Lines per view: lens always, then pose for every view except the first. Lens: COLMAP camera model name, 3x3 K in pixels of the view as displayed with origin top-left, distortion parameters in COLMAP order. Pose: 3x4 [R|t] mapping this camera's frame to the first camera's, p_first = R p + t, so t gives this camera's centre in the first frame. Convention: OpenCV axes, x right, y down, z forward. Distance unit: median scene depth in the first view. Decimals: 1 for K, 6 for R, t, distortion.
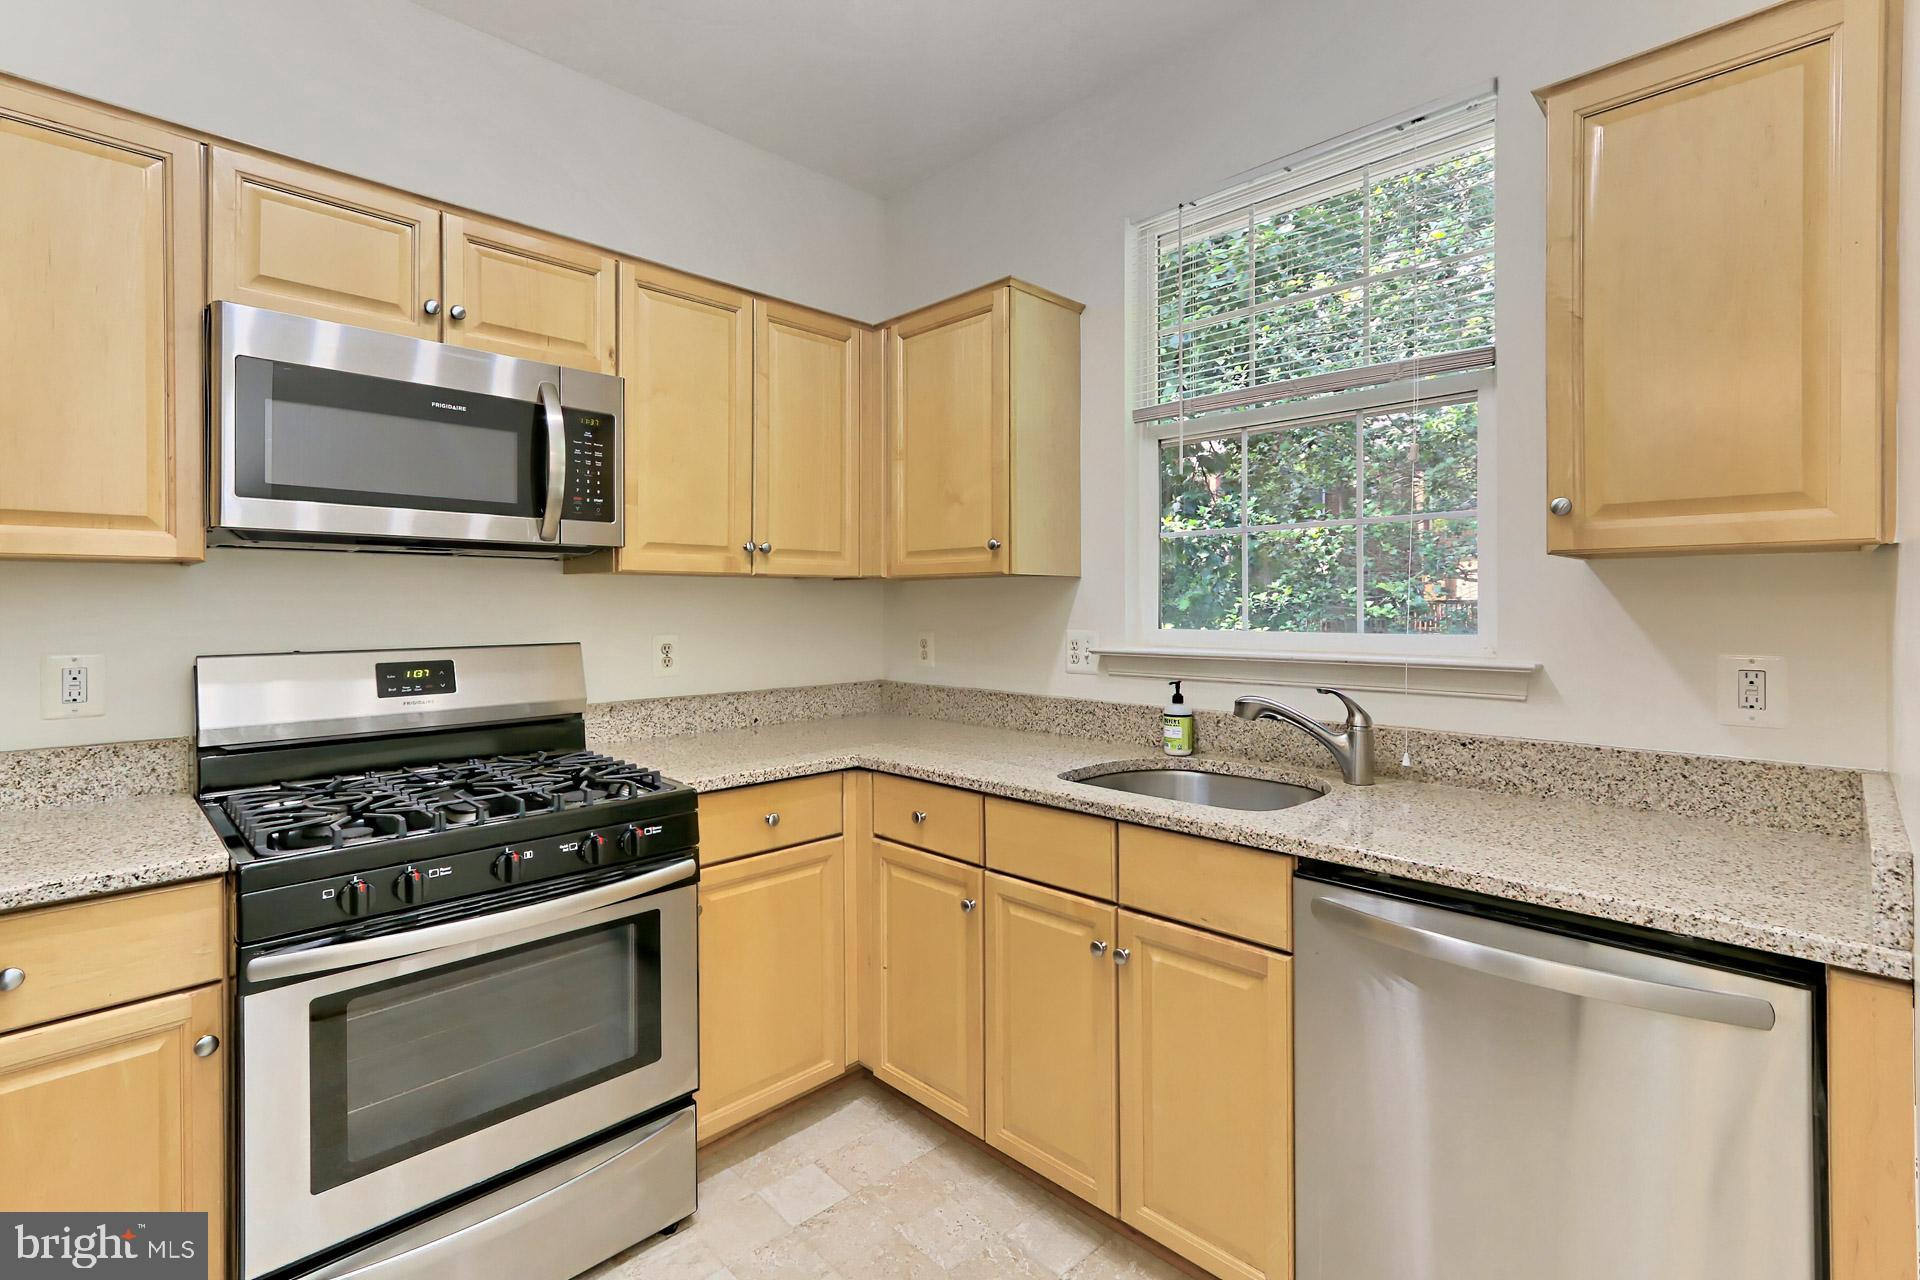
lens RADIAL K [[890.0, 0, 942.5], [0, 890.0, 611.1], [0, 0, 1]] dist [0.005272, -0.001034]
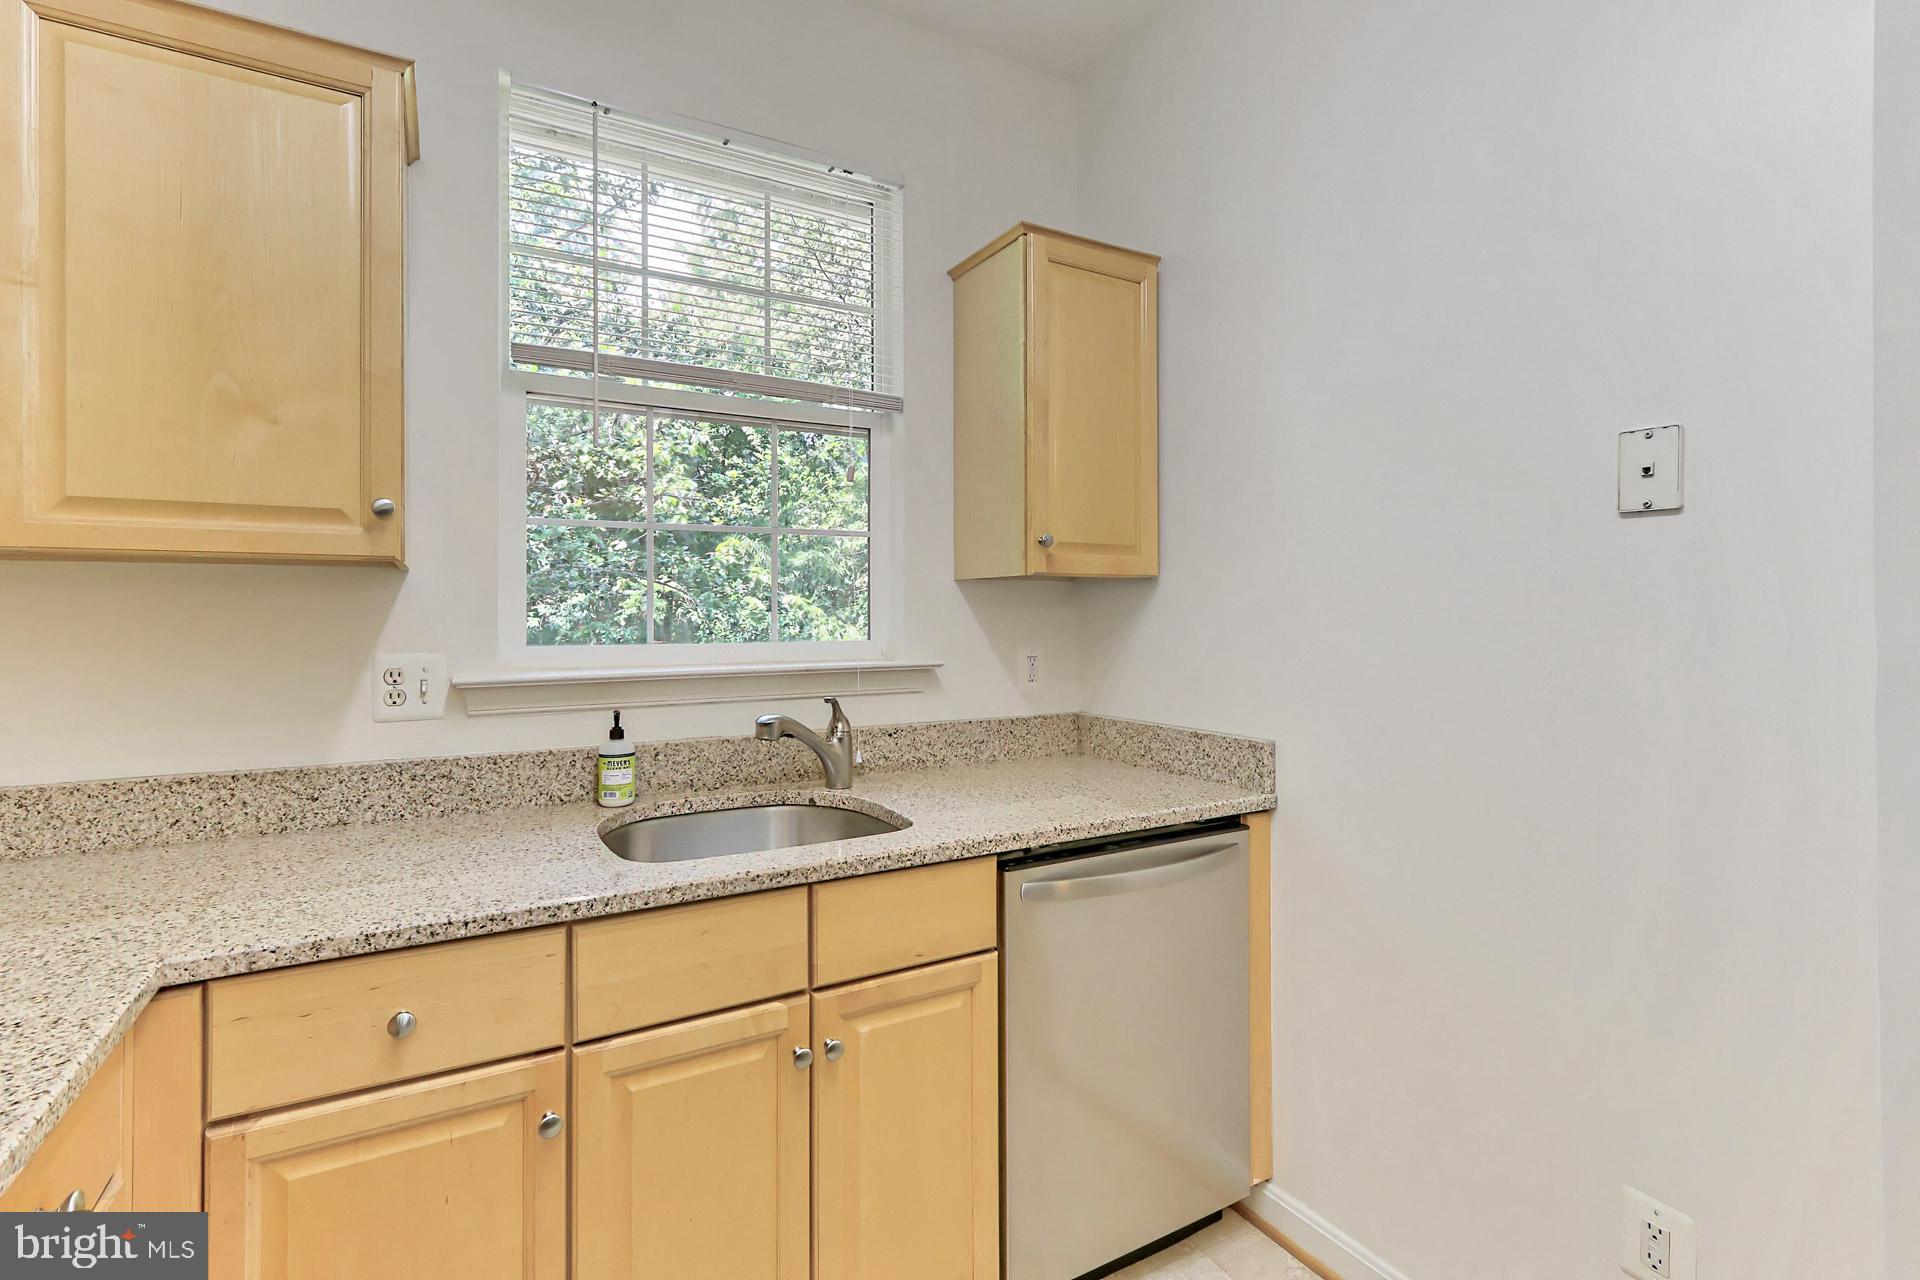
lens RADIAL K [[890.0, 0, 934.9], [0, 890.0, 607.7], [0, 0, 1]] dist [0.005272, -0.001034]
pose [[0.259464, 0.009049, 0.965710, -0.501118], [0.007426, 0.999908, -0.011365, -0.000758], [-0.965724, 0.010120, 0.259373, 0.631726]]
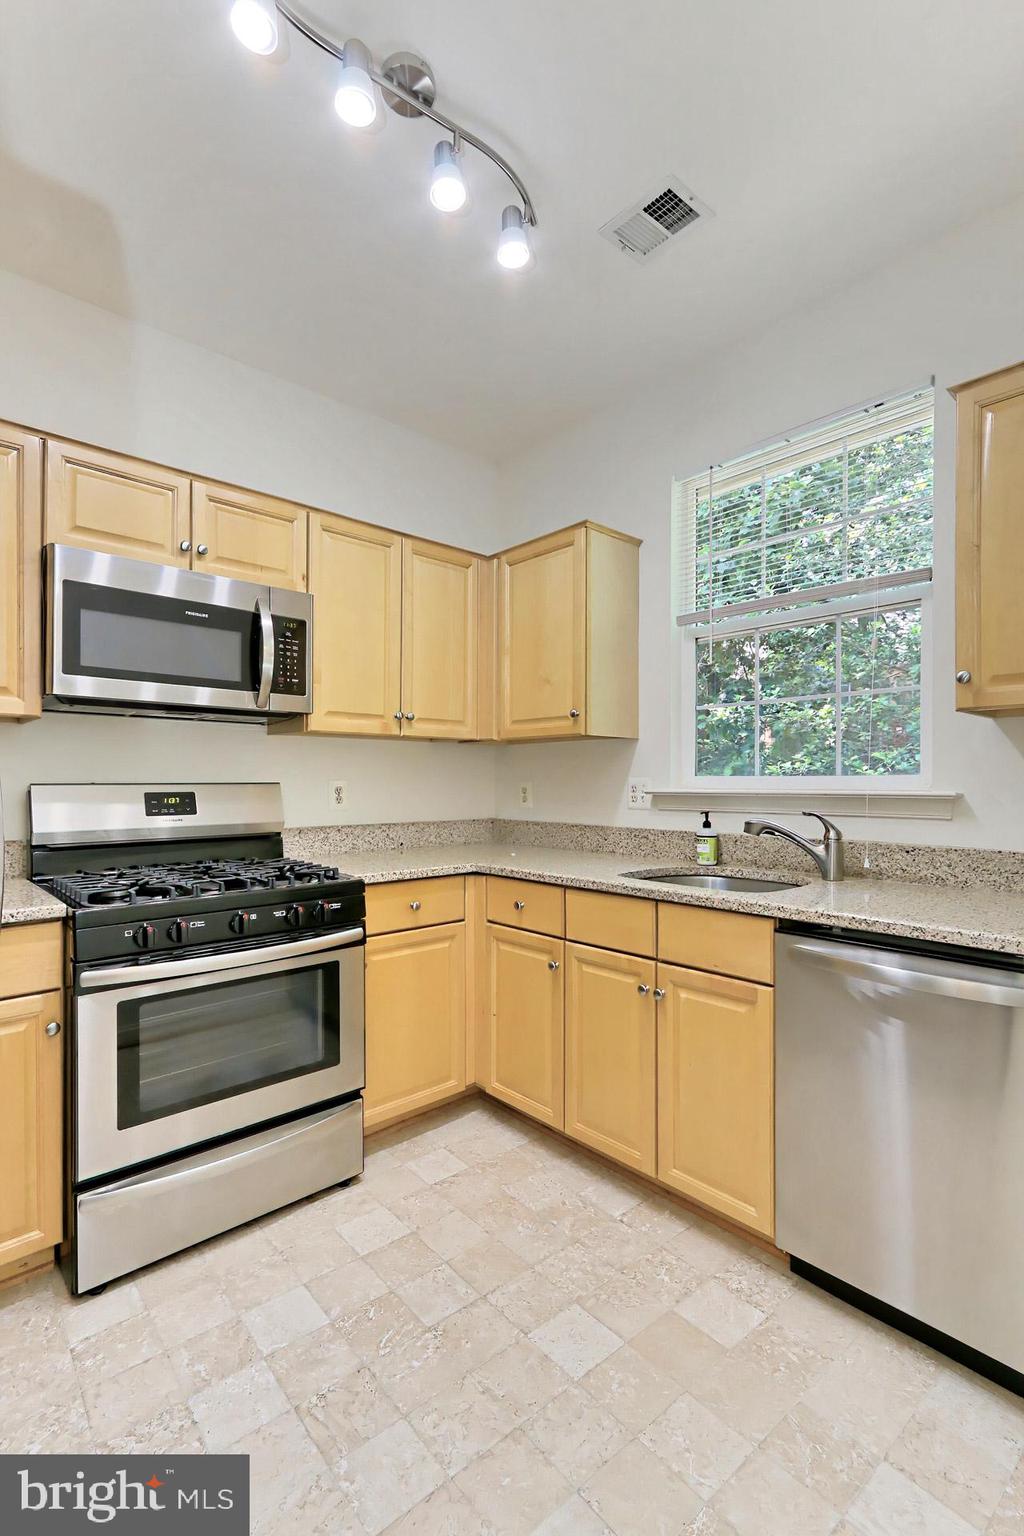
lens RADIAL K [[712.0, 0, 513.9], [0, 712.0, 786.8], [0, 0, 1]] dist [0.005272, -0.001034]
pose [[0.999209, 0.004309, -0.039535, 0.010397], [-0.004269, 0.999990, 0.001089, 0.047913], [0.039539, -0.000919, 0.999218, -0.140091]]
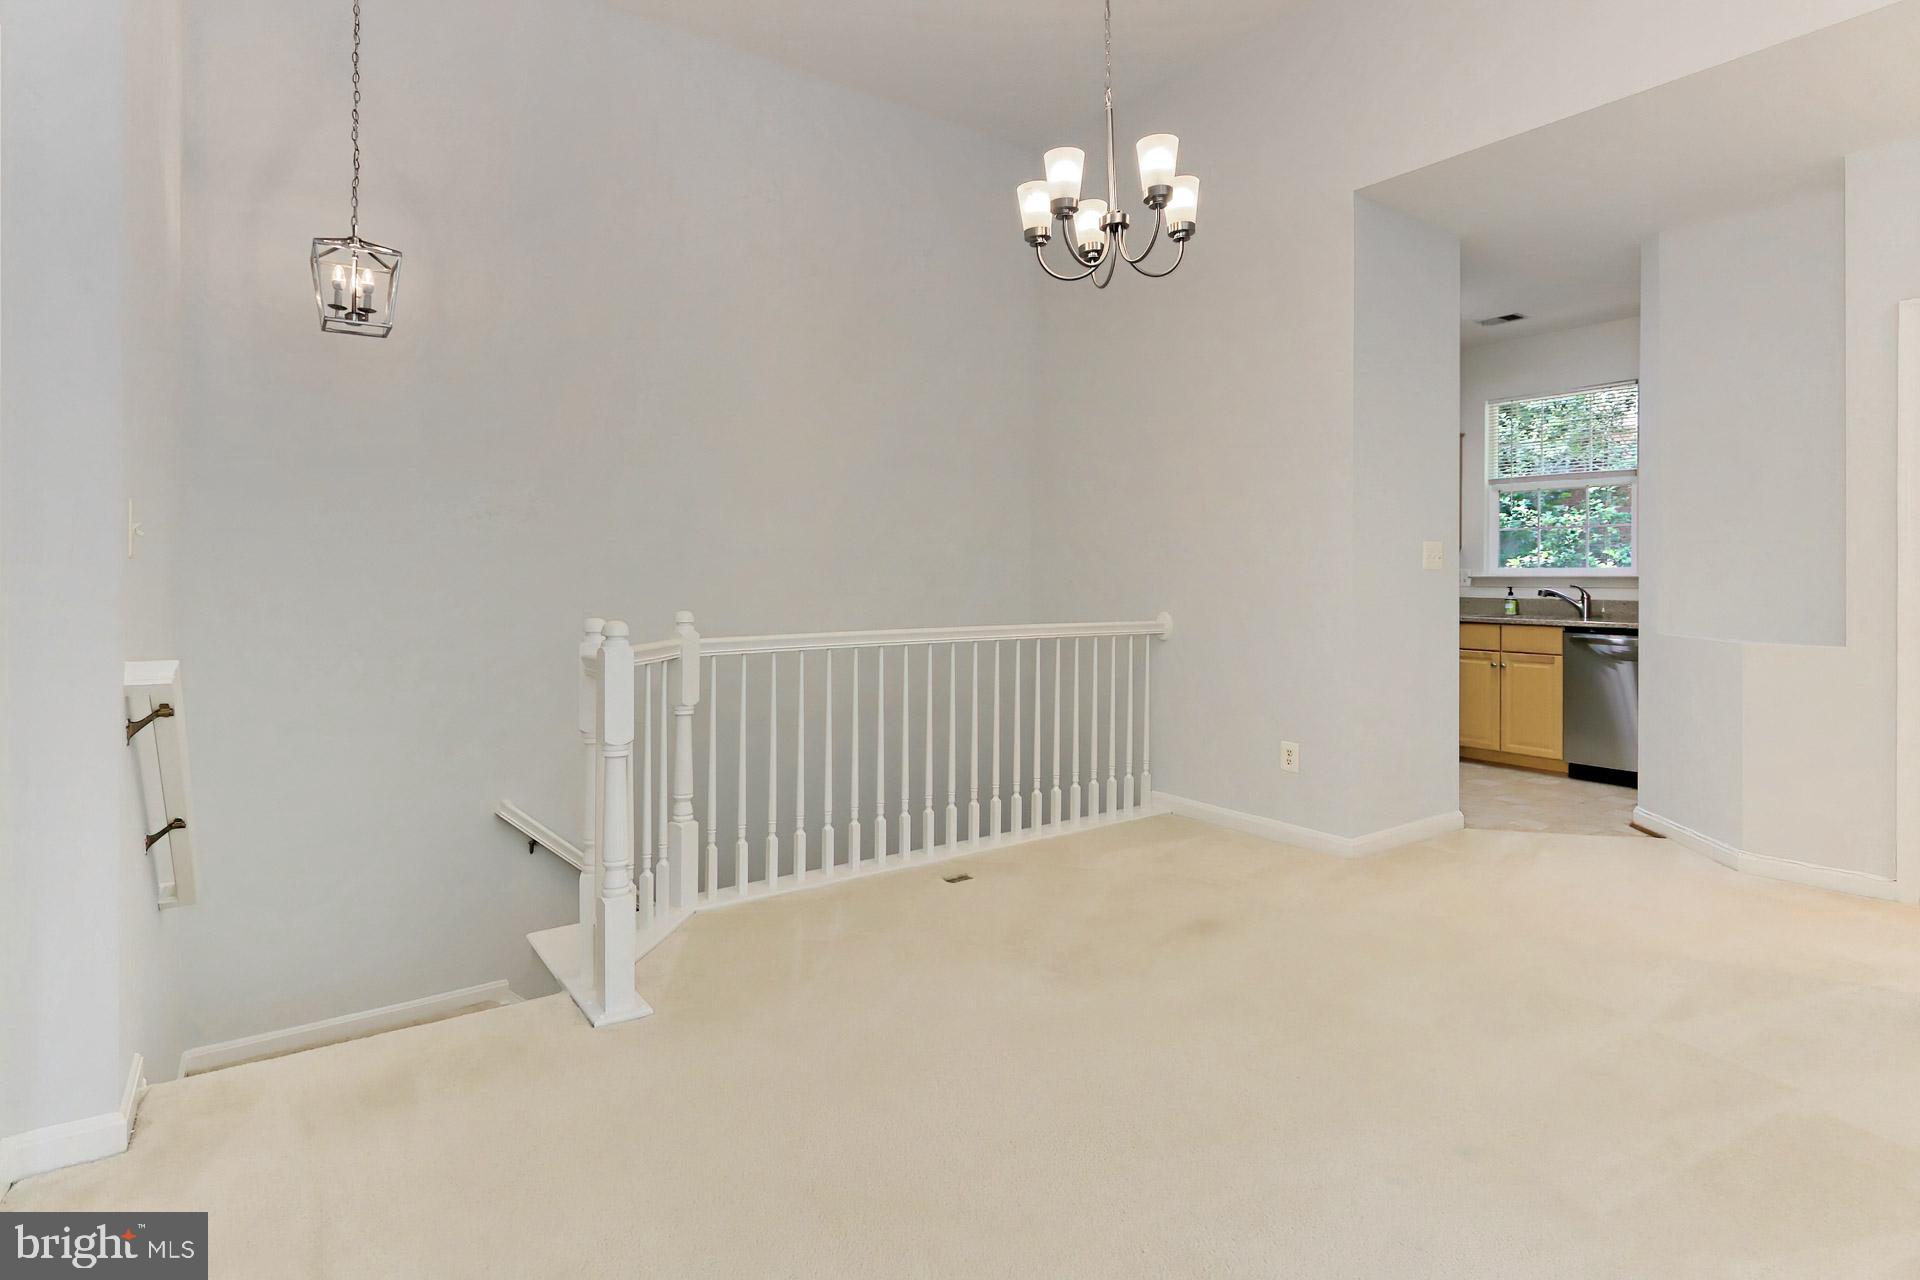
lens RADIAL K [[969.7, 0, 945.4], [0, 969.7, 578.9], [0, 0, 1]] dist [0.008756, 0.000157]
pose [[0.987057, 0.007986, -0.160171, -1.097474], [-0.008077, 0.999967, 0.000080, 0.082023], [0.160166, 0.001215, 0.987089, -2.491934]]
